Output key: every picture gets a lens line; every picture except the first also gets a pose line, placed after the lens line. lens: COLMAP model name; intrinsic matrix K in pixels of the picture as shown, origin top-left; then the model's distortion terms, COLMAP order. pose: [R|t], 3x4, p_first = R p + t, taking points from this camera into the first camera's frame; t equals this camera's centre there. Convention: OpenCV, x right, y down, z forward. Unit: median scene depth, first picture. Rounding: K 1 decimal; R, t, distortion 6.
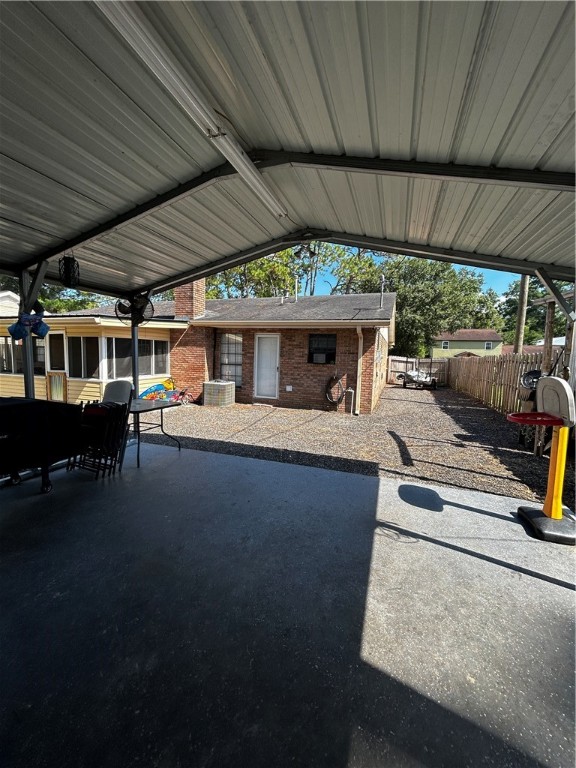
lens RADIAL K [[310.0, 0, 287.8], [0, 310.0, 383.9], [0, 0, 1]] dist [-0.002575, 0.002073]
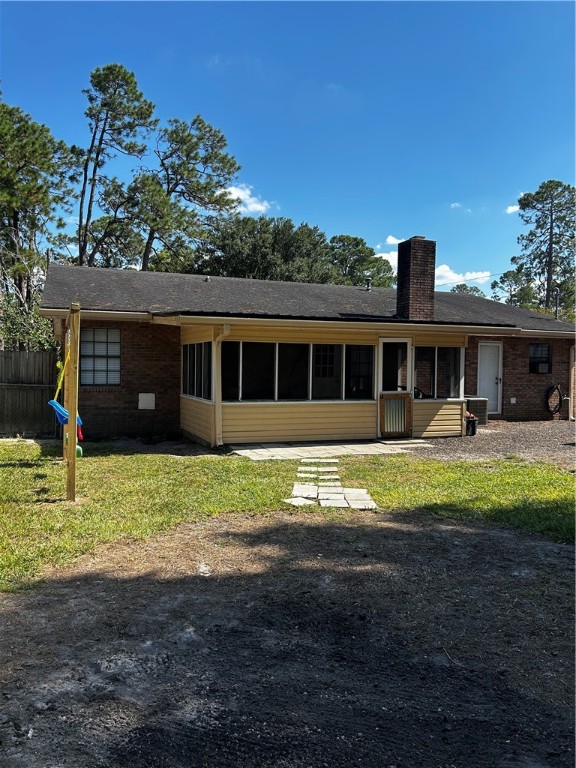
lens RADIAL K [[576.1, 0, 284.8], [0, 576.1, 381.5], [0, 0, 1]] dist [0.047248, -0.054554]
pose [[0.767827, -0.032786, 0.639817, -1.718368], [0.063293, 0.997686, -0.024831, -0.045224], [-0.637523, 0.059562, 0.768126, 0.097839]]
